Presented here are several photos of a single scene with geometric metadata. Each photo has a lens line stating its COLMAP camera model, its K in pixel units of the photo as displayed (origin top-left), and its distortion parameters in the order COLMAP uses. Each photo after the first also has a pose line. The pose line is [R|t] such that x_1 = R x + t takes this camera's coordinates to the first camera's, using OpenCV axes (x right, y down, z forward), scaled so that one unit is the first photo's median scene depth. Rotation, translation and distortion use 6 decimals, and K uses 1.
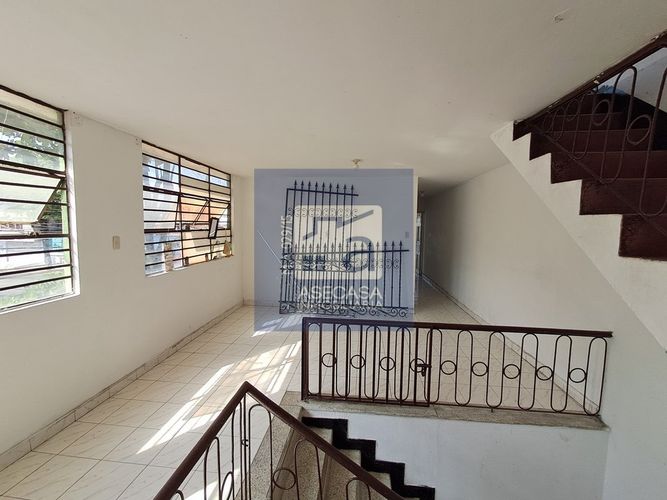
lens RADIAL K [[302.4, 0, 336.1], [0, 302.4, 248.4], [0, 0, 1]] dist [-0.002707, 0.000154]
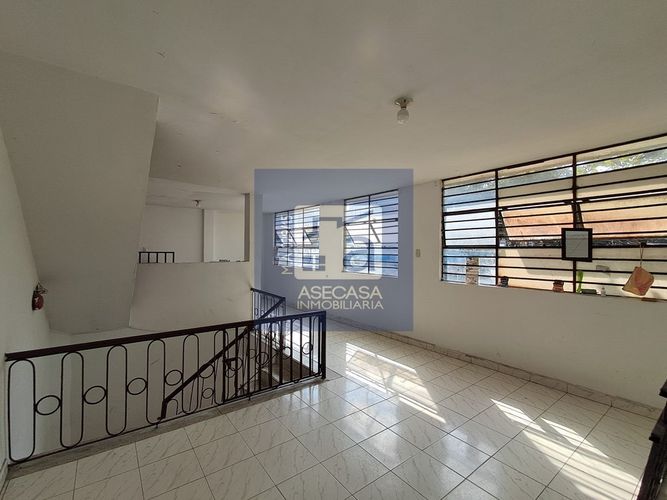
lens RADIAL K [[302.4, 0, 330.2], [0, 302.4, 246.8], [0, 0, 1]] dist [-0.002707, 0.000154]
pose [[-0.747467, -0.022328, -0.663923, 0.508632], [-0.066653, 0.996912, 0.041513, -0.064259], [0.660946, 0.075282, -0.746648, 1.367067]]
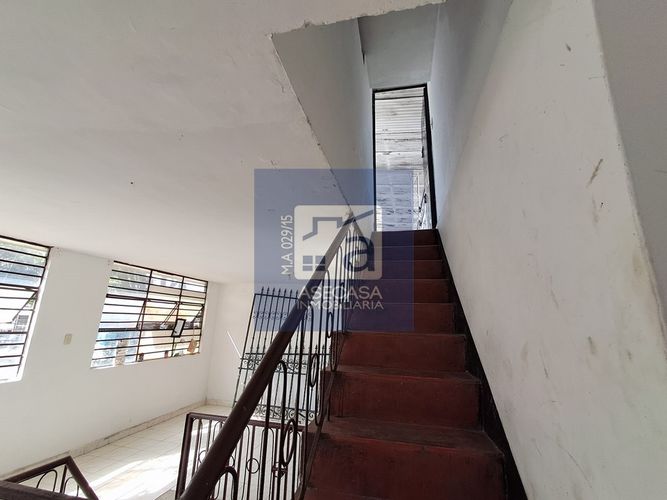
lens RADIAL K [[302.4, 0, 331.0], [0, 302.4, 246.3], [0, 0, 1]] dist [-0.002707, 0.000154]
pose [[0.989362, -0.018589, -0.144279, 0.423258], [-0.029008, 0.946673, -0.320887, -0.009419], [0.142550, 0.321659, 0.936064, -0.131888]]
